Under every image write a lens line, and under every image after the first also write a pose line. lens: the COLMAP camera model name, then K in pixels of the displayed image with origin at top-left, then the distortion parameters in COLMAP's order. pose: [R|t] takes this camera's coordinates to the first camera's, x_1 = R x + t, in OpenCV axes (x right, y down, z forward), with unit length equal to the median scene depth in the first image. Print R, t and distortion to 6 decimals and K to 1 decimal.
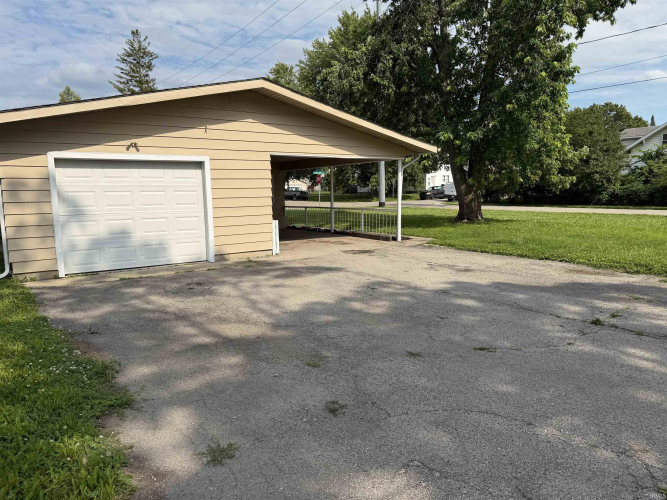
lens RADIAL K [[472.1, 0, 333.9], [0, 472.1, 253.7], [0, 0, 1]] dist [0.021861, -0.036452]
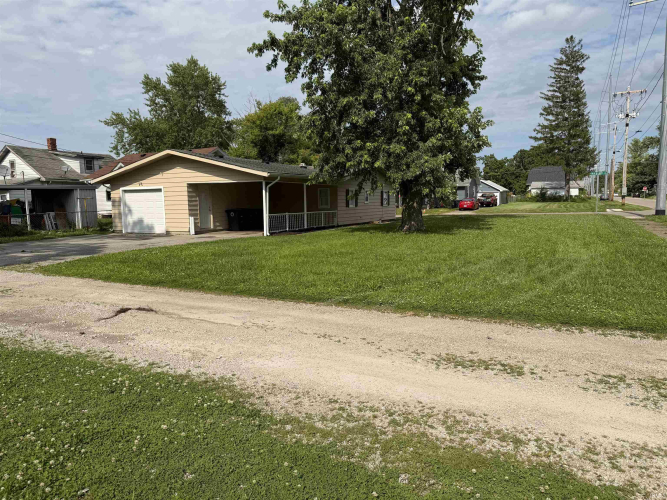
lens RADIAL K [[472.1, 0, 334.3], [0, 472.1, 248.1], [0, 0, 1]] dist [0.021861, -0.036452]
pose [[0.492446, 0.088955, -0.865785, 2.046599], [-0.100521, 0.993919, 0.044945, -0.102254], [0.864519, 0.064896, 0.498393, 0.634056]]
